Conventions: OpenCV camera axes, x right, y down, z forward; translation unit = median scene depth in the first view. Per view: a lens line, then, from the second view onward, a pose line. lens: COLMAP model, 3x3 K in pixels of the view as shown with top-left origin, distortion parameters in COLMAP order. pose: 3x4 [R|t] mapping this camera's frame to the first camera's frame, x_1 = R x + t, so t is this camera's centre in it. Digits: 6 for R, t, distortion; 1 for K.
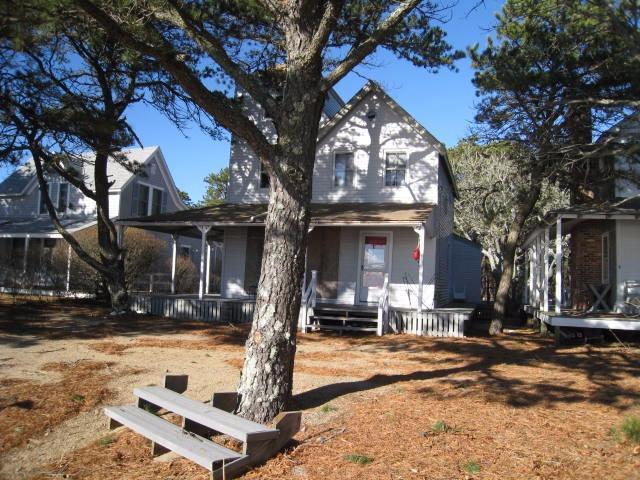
lens RADIAL K [[509.5, 0, 320.0], [0, 509.5, 240.0], [0, 0, 1]] dist [-0.068113, 0.005217]
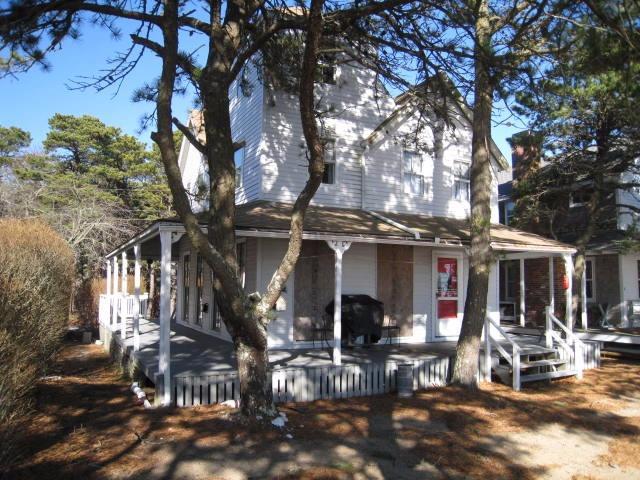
lens RADIAL K [[504.0, 0, 320.0], [0, 504.0, 256.5], [0, 0, 1]] dist [-0.000038, 0.001032]
pose [[0.697260, 0.004777, 0.716803, -0.646511], [-0.025030, 0.999530, 0.017686, -0.018949], [-0.716381, -0.030273, 0.697052, 0.576116]]
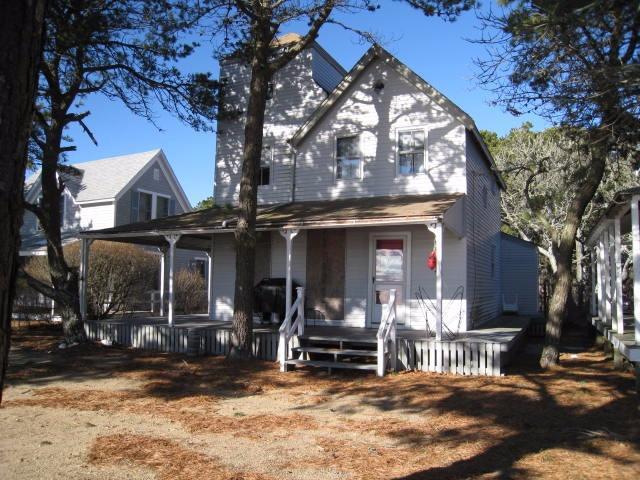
lens RADIAL K [[509.5, 0, 320.0], [0, 509.5, 240.0], [0, 0, 1]] dist [-0.068113, 0.005217]
pose [[0.992201, -0.041613, -0.117499, 0.098656], [0.040222, 0.999090, -0.014183, 0.001075], [0.117982, 0.009346, 0.992972, 0.213072]]
